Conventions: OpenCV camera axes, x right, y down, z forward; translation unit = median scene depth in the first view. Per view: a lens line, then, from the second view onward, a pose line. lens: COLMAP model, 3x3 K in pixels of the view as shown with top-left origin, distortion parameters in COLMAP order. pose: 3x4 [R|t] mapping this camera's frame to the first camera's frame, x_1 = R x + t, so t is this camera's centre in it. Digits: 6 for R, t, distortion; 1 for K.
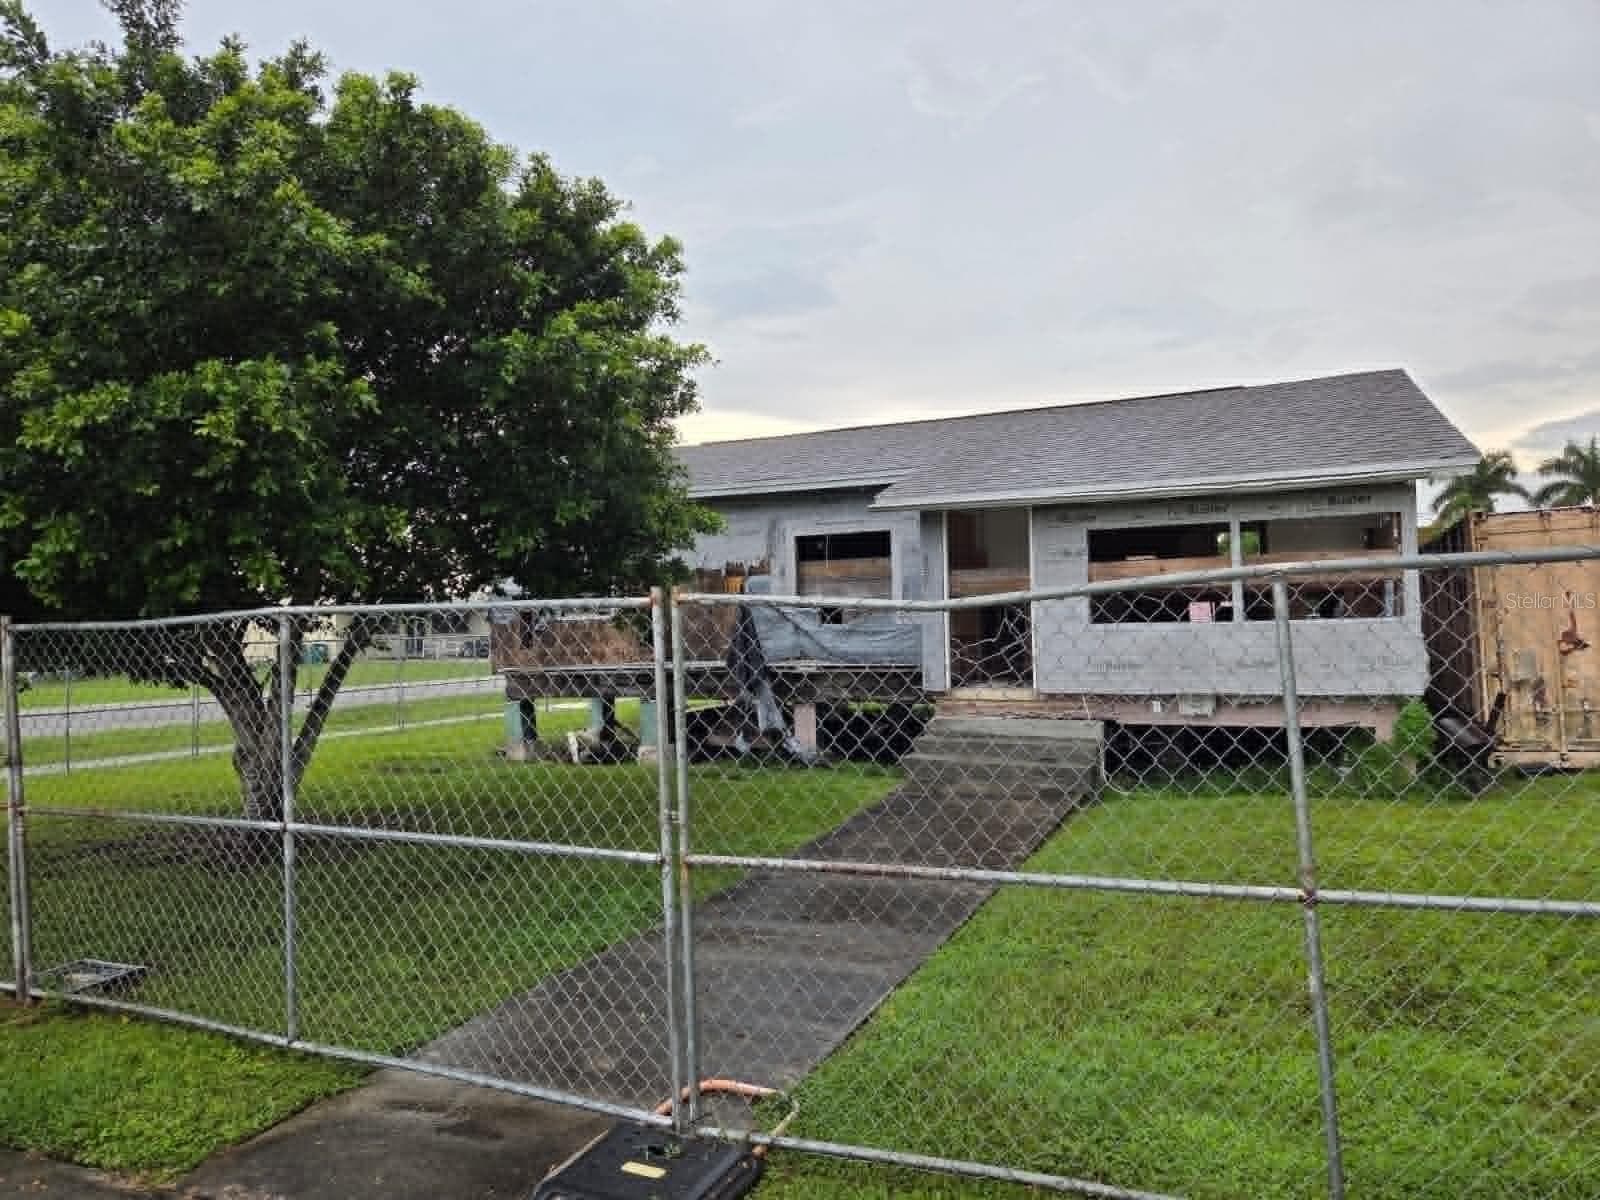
lens RADIAL K [[1071.0, 0, 826.1], [0, 1071.0, 593.8], [0, 0, 1]] dist [0.078606, -0.068009]
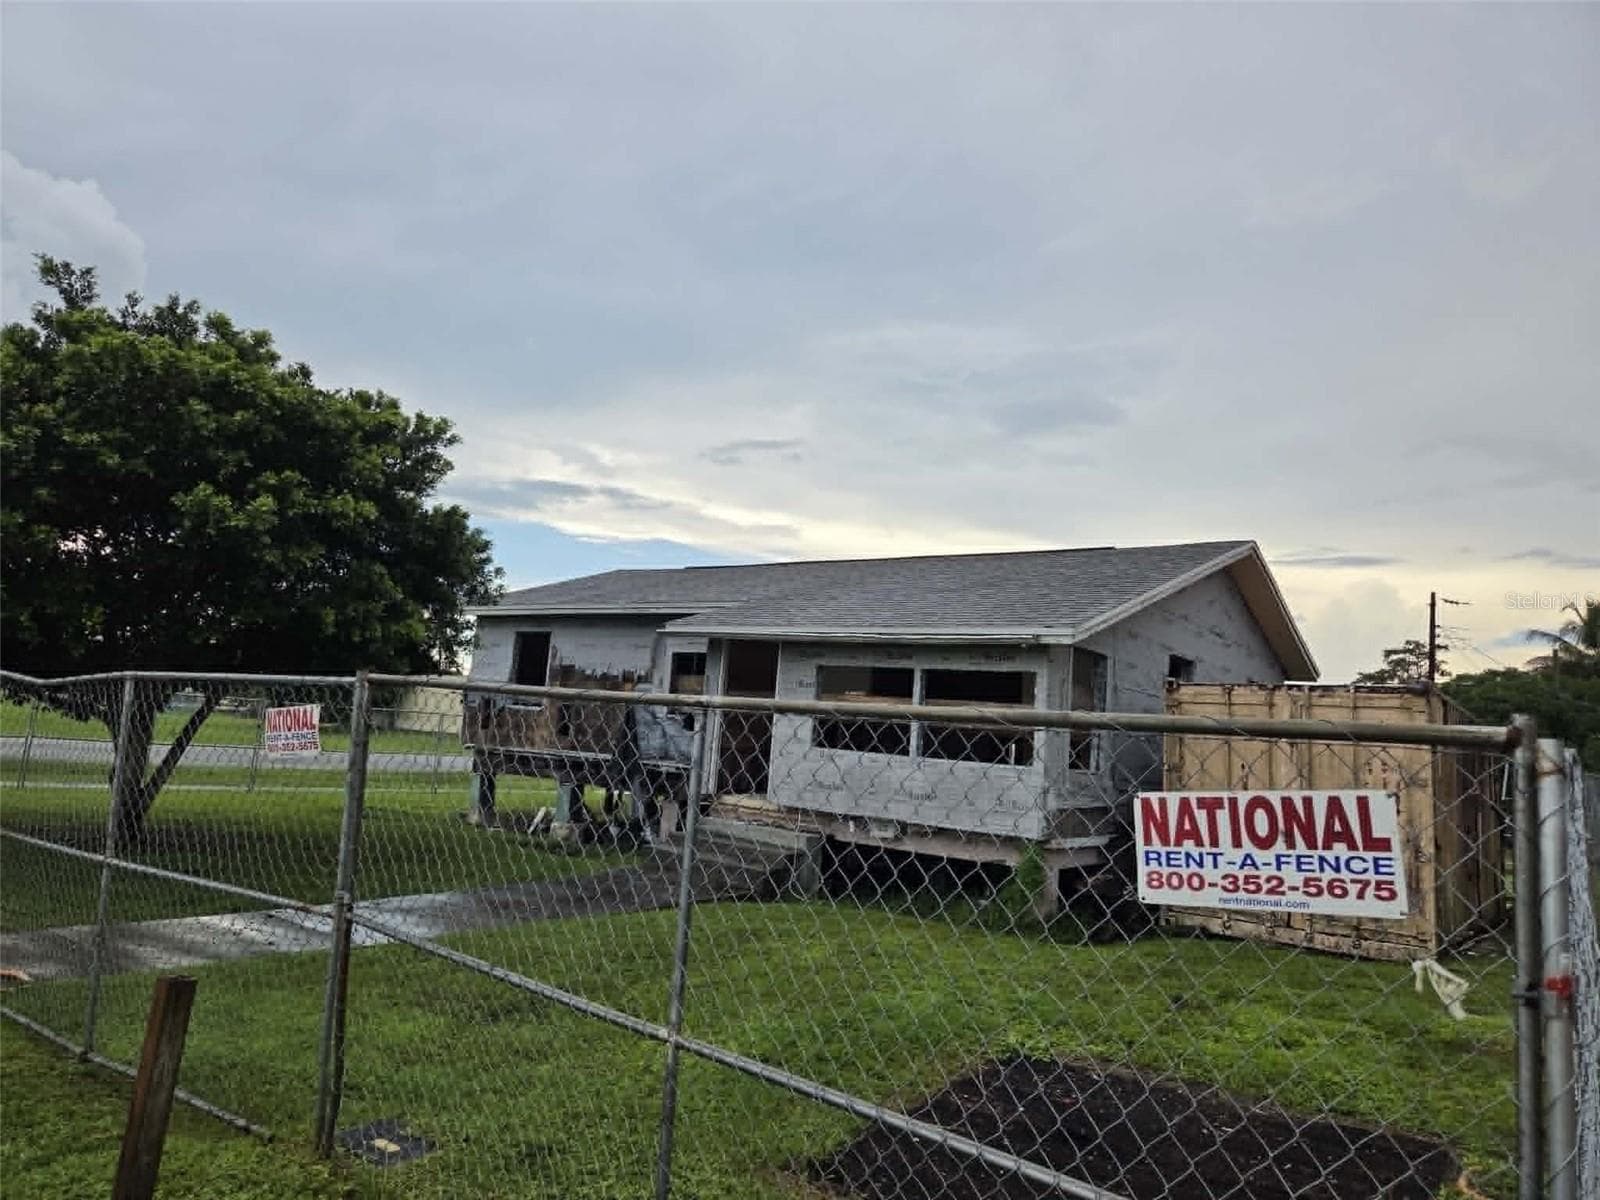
lens RADIAL K [[1071.0, 0, 795.9], [0, 1071.0, 590.4], [0, 0, 1]] dist [0.078606, -0.068009]
pose [[0.963223, 0.065518, -0.260592, 0.520241], [-0.094205, 0.990603, -0.099155, -0.022838], [0.251646, 0.120057, 0.960344, -0.123622]]
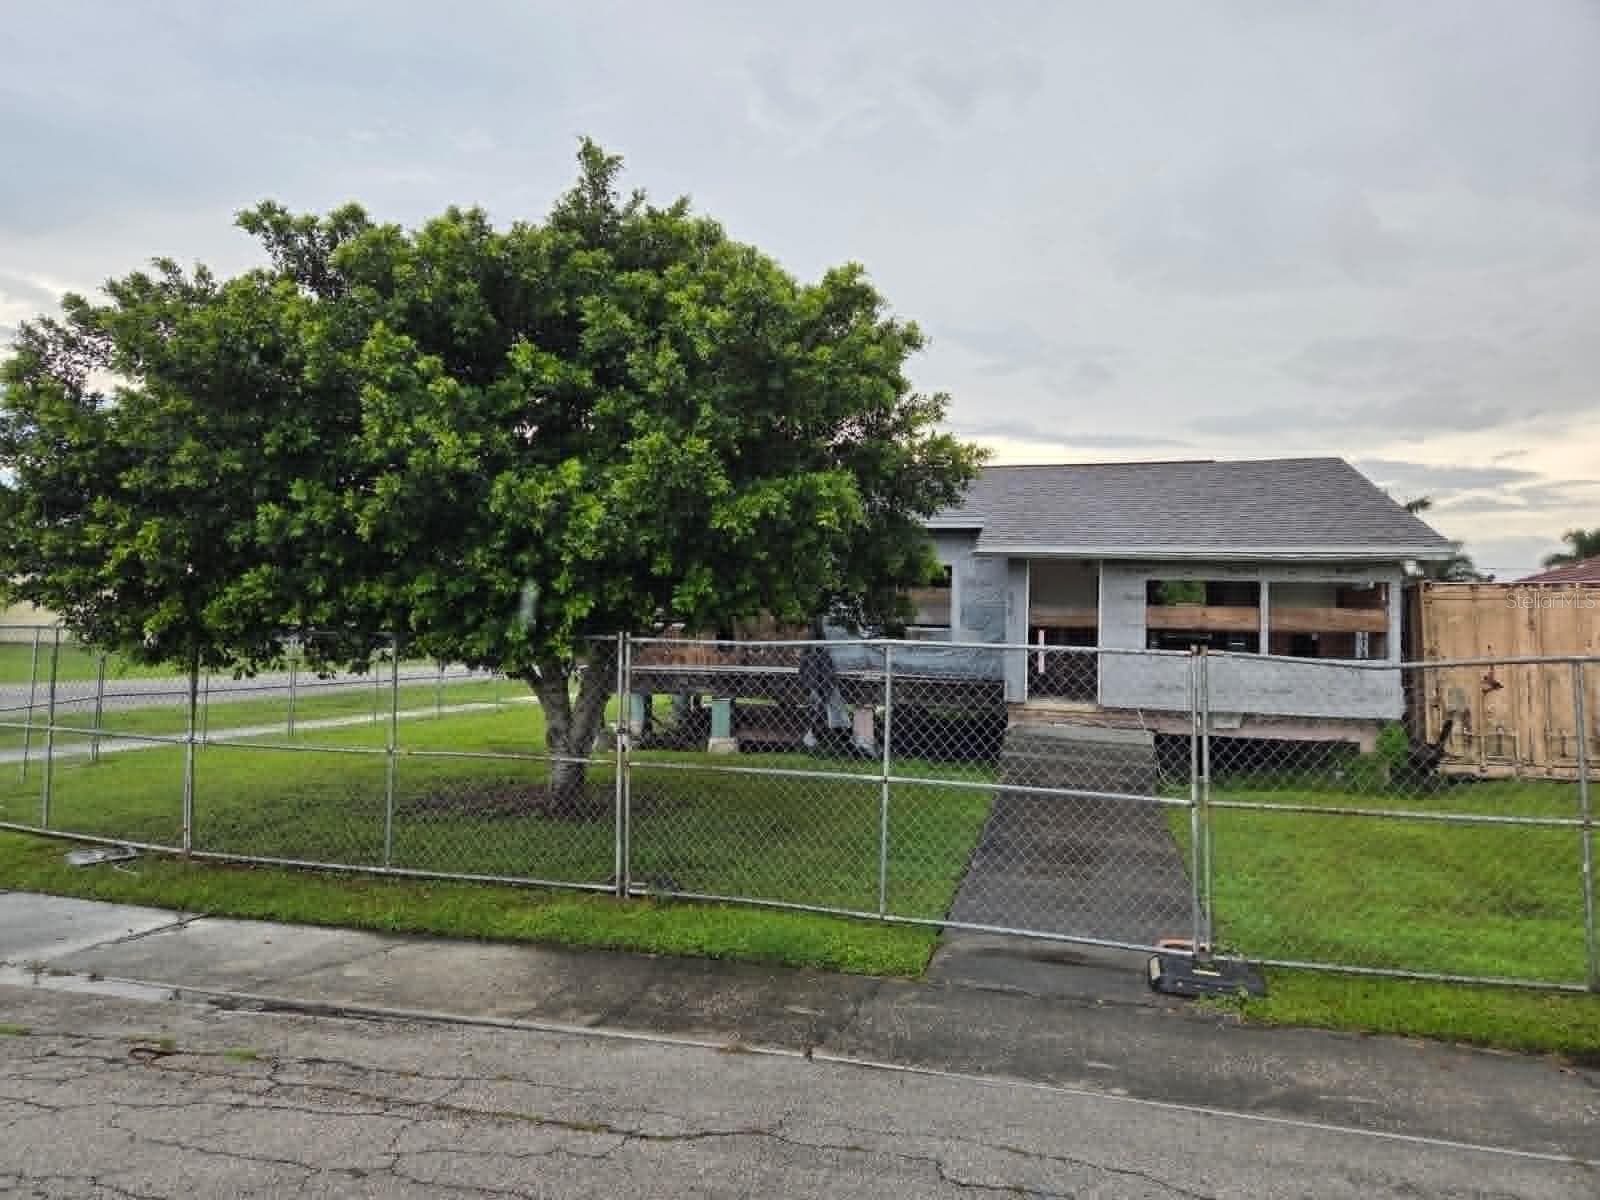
lens RADIAL K [[1071.0, 0, 790.2], [0, 1071.0, 580.4], [0, 0, 1]] dist [0.078606, -0.068009]
pose [[0.989940, 0.051761, 0.131684, -0.348376], [-0.049865, 0.998600, -0.017655, -0.015533], [-0.132413, 0.010911, 0.991135, -0.215468]]
